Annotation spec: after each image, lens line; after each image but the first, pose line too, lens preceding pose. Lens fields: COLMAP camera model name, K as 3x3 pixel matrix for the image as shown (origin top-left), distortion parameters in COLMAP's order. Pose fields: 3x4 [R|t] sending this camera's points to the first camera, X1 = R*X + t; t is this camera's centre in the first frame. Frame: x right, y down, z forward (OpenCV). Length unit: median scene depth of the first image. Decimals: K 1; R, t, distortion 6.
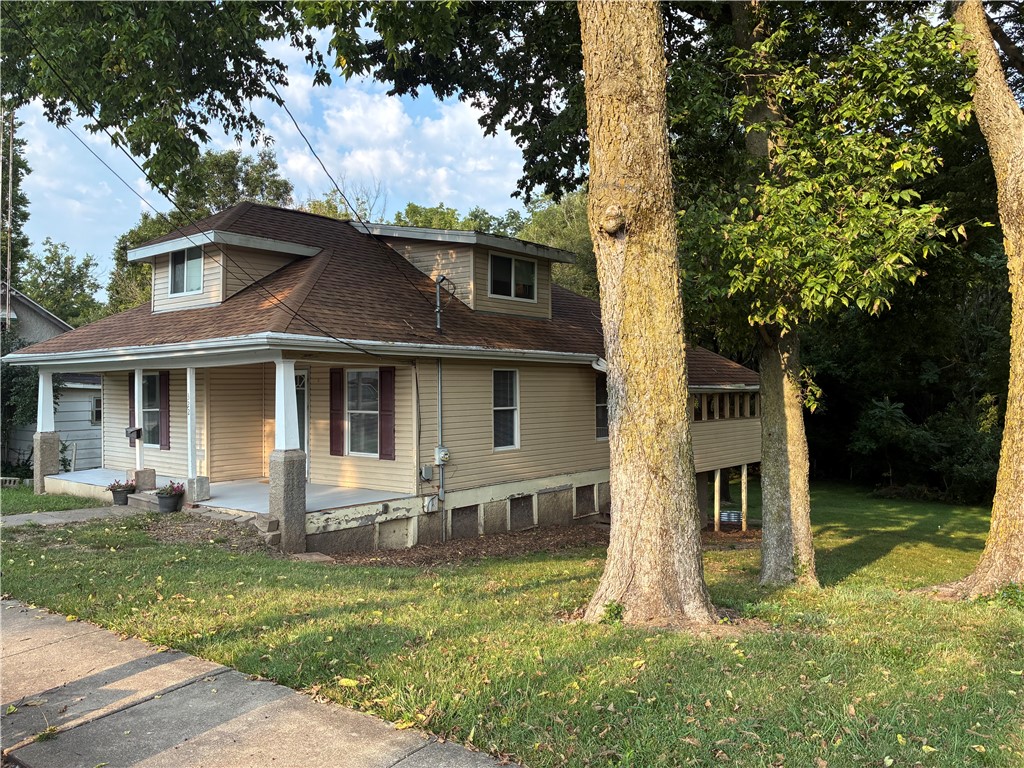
lens RADIAL K [[784.1, 0, 505.5], [0, 784.1, 377.3], [0, 0, 1]] dist [0.050359, -0.064389]
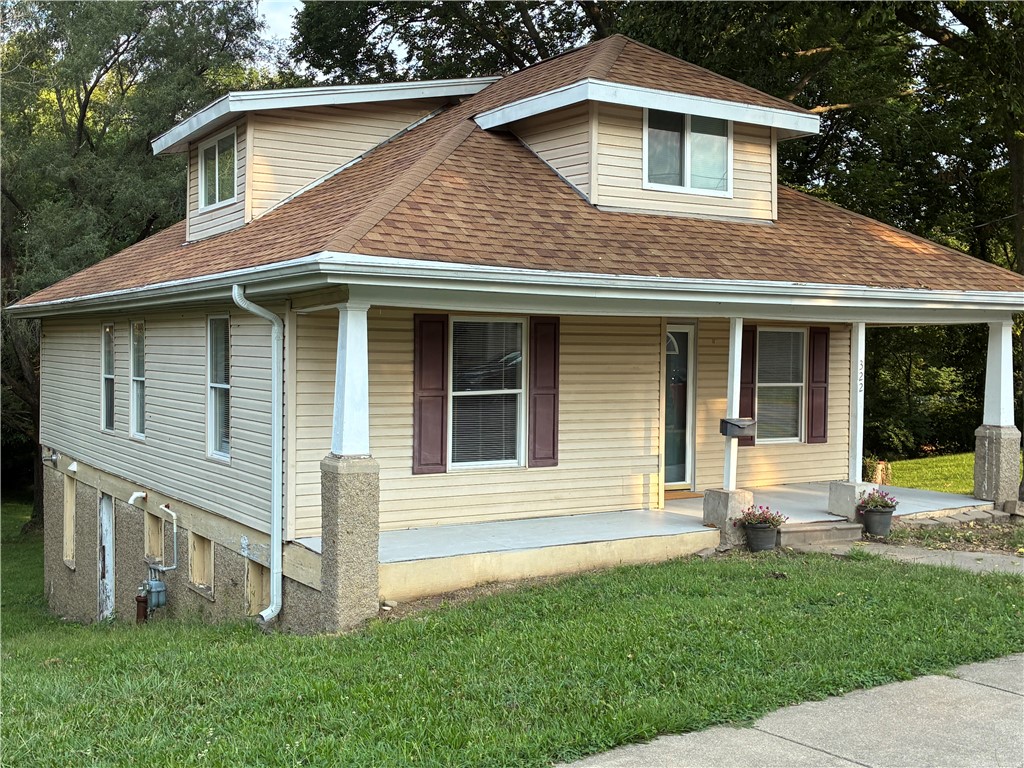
lens RADIAL K [[1181.6, 0, 512.0], [0, 1181.6, 384.0], [0, 0, 1]] dist [0.001220, 0.000670]
pose [[0.307886, -0.017632, 0.951260, -1.369138], [-0.023013, 0.999398, 0.025972, 0.019892], [-0.951145, -0.029888, 0.307294, 0.903419]]
